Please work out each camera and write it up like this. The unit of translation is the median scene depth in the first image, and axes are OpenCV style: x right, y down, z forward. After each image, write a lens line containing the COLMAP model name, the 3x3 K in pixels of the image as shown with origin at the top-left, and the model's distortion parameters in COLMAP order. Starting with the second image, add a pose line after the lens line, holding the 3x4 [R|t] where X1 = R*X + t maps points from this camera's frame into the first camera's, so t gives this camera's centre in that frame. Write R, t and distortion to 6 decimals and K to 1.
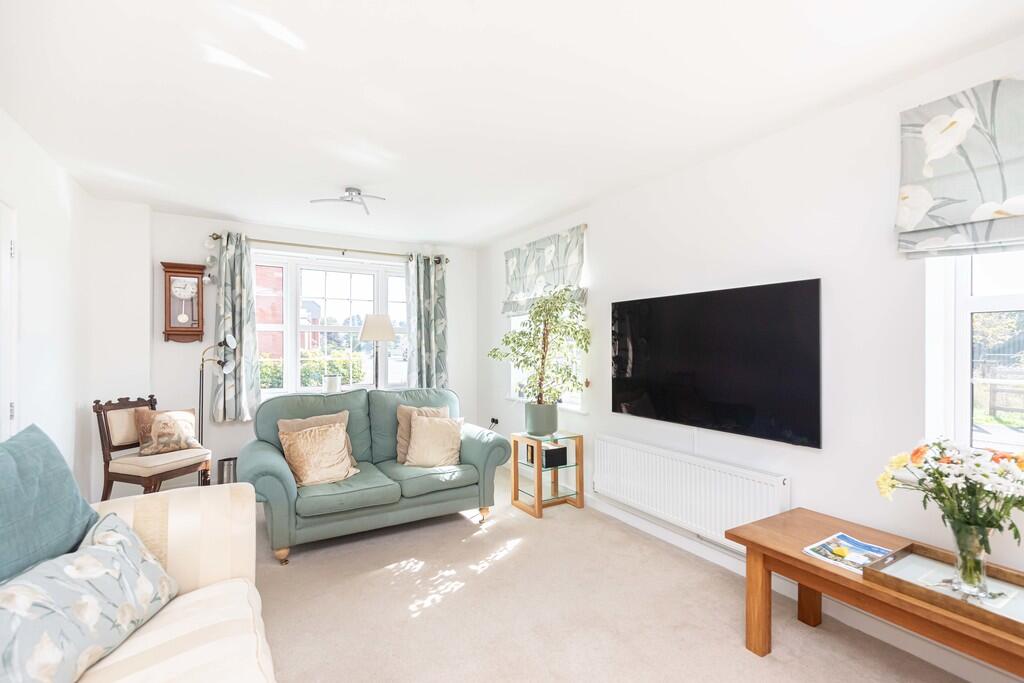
lens RADIAL K [[456.7, 0, 508.2], [0, 456.7, 350.0], [0, 0, 1]] dist [0.003609, -0.000118]
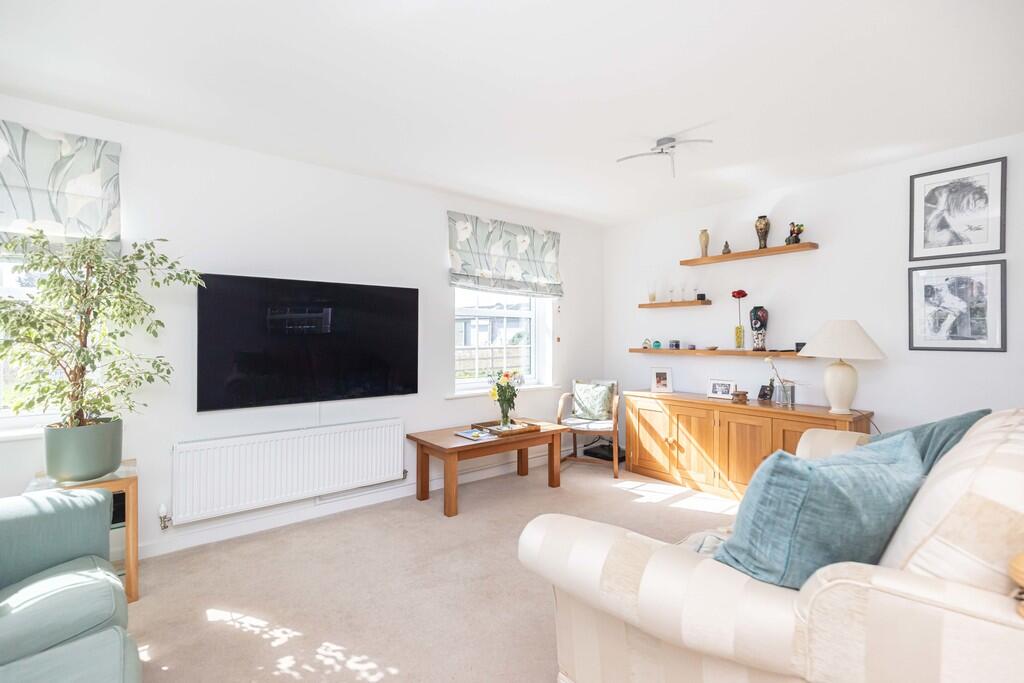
lens RADIAL K [[456.7, 0, 508.2], [0, 456.7, 350.0], [0, 0, 1]] dist [0.003609, -0.000118]
pose [[-0.141634, -0.035356, 0.989288, -0.919209], [0.005017, 0.999323, 0.036433, 0.002629], [-0.989906, 0.010123, -0.141361, 0.849110]]
